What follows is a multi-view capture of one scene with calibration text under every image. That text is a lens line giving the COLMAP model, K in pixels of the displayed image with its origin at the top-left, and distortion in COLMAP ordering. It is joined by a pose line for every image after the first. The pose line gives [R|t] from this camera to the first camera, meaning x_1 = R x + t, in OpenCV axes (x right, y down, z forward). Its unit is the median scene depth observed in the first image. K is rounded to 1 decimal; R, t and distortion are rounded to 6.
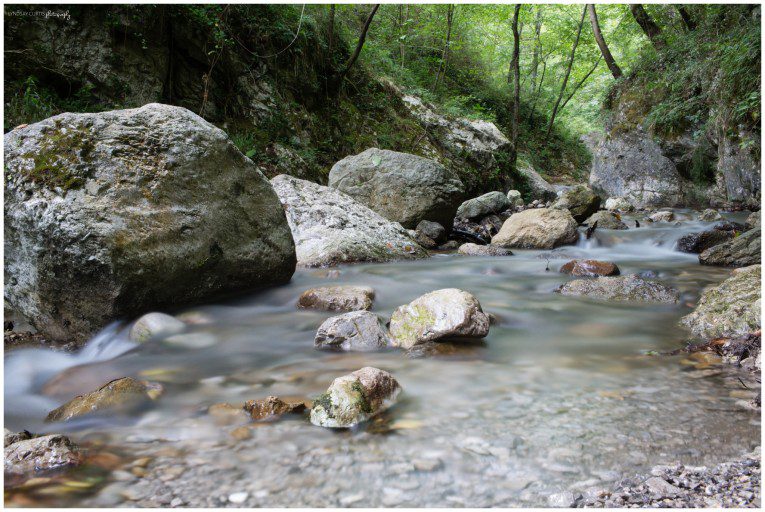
lens RADIAL K [[720.9, 0, 382.5], [0, 720.9, 256.0], [0, 0, 1]] dist [-0.100045, 0.103461]
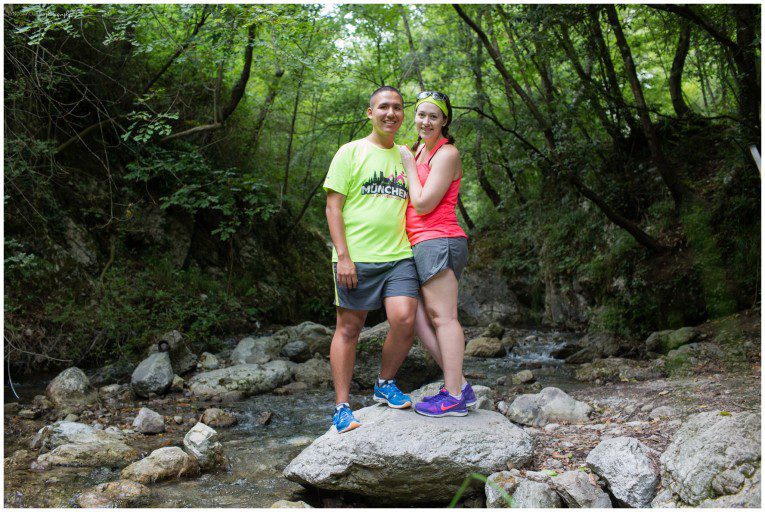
lens RADIAL K [[720.9, 0, 382.5], [0, 720.9, 256.0], [0, 0, 1]] dist [-0.100045, 0.103461]
pose [[0.968730, 0.023433, 0.247009, -0.277933], [0.011607, 0.990161, -0.139453, -0.006271], [-0.247846, 0.137959, 0.958926, -0.453207]]
